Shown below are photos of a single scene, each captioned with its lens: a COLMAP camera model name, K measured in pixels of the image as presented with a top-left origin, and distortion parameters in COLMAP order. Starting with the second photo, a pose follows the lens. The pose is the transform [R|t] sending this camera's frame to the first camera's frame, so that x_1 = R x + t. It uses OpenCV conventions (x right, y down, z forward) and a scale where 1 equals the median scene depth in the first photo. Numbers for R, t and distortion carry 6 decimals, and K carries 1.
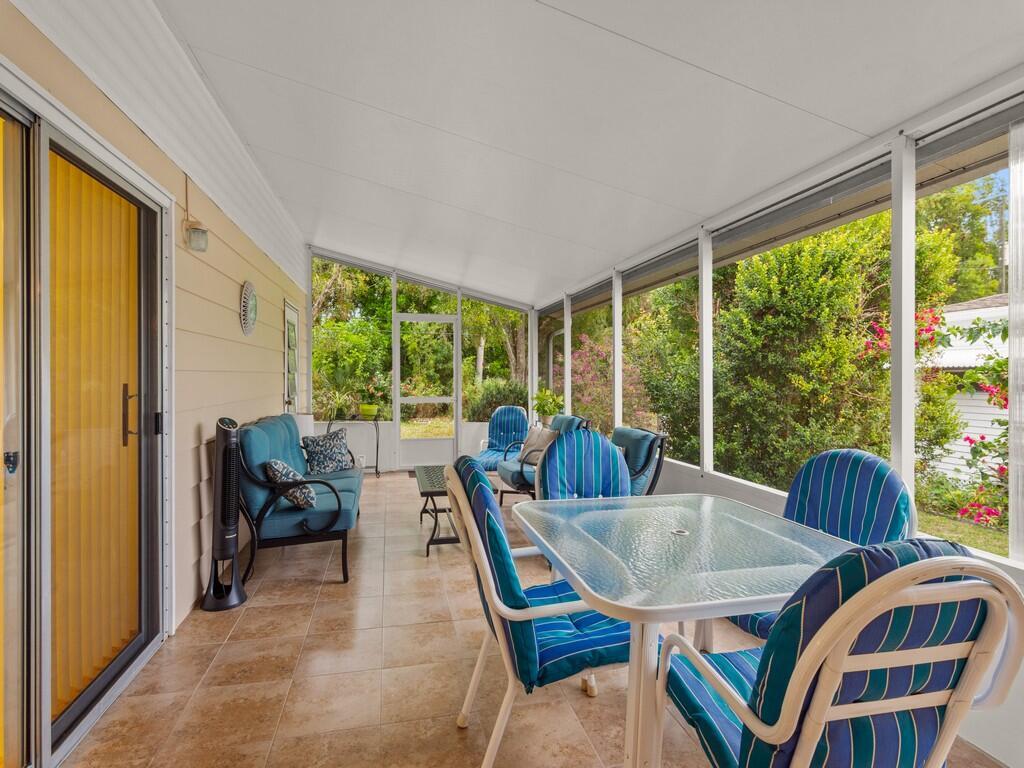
lens RADIAL K [[499.0, 0, 506.8], [0, 499.0, 378.8], [0, 0, 1]] dist [-0.001310, 0.000838]
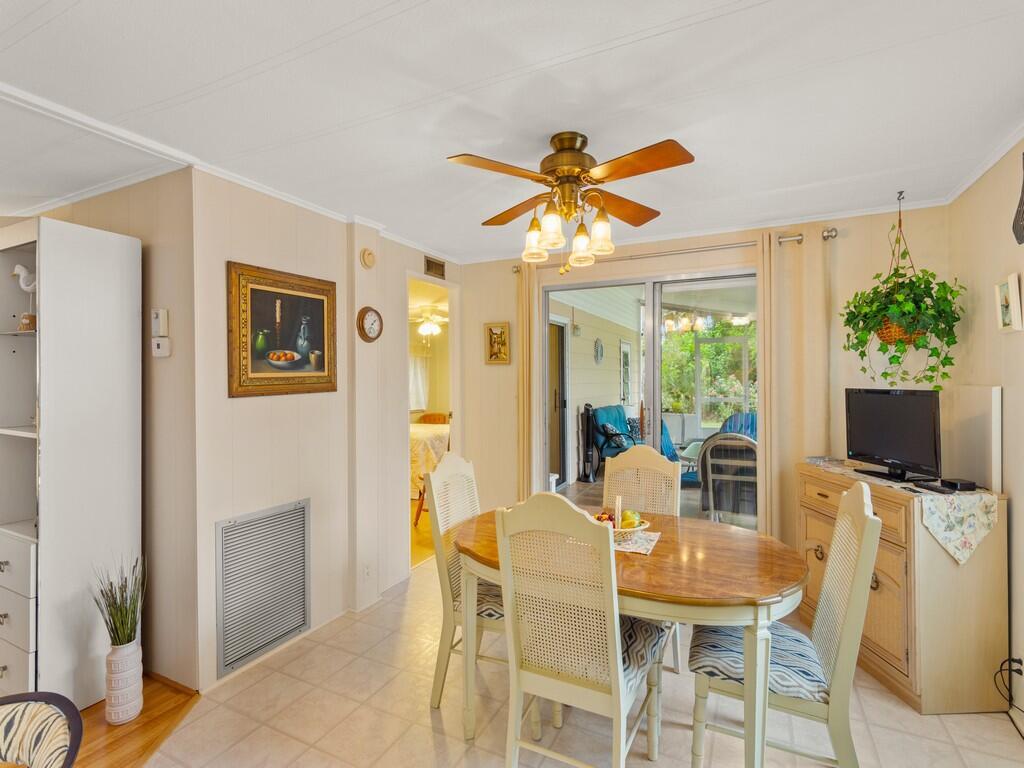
lens RADIAL K [[499.0, 0, 510.8], [0, 499.0, 380.9], [0, 0, 1]] dist [-0.001310, 0.000838]
pose [[0.767885, -0.006990, -0.640549, 0.662031], [0.007363, 0.999971, -0.002085, -0.026932], [0.640545, -0.003116, 0.767914, -1.034449]]
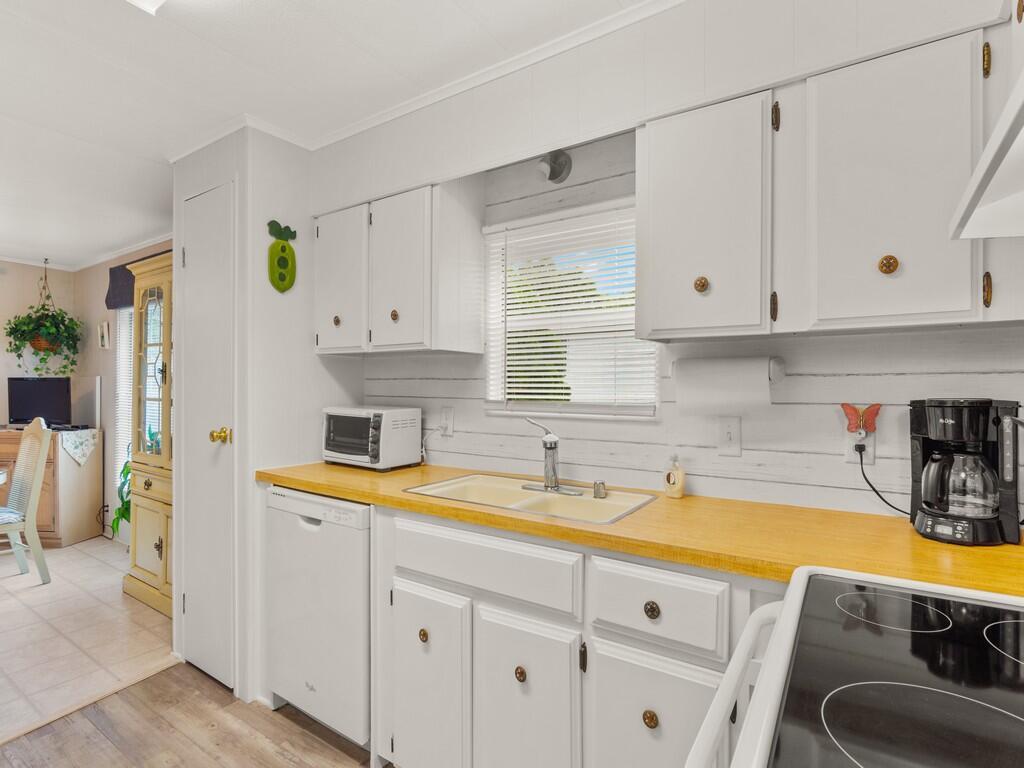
lens RADIAL K [[521.5, 0, 509.7], [0, 521.5, 386.8], [0, 0, 1]] dist [-0.005565, -0.000848]
pose [[0.733746, -0.002171, 0.679421, 0.512295], [0.004372, 0.999989, -0.001527, 0.079830], [-0.679410, 0.004091, 0.733747, -2.962356]]
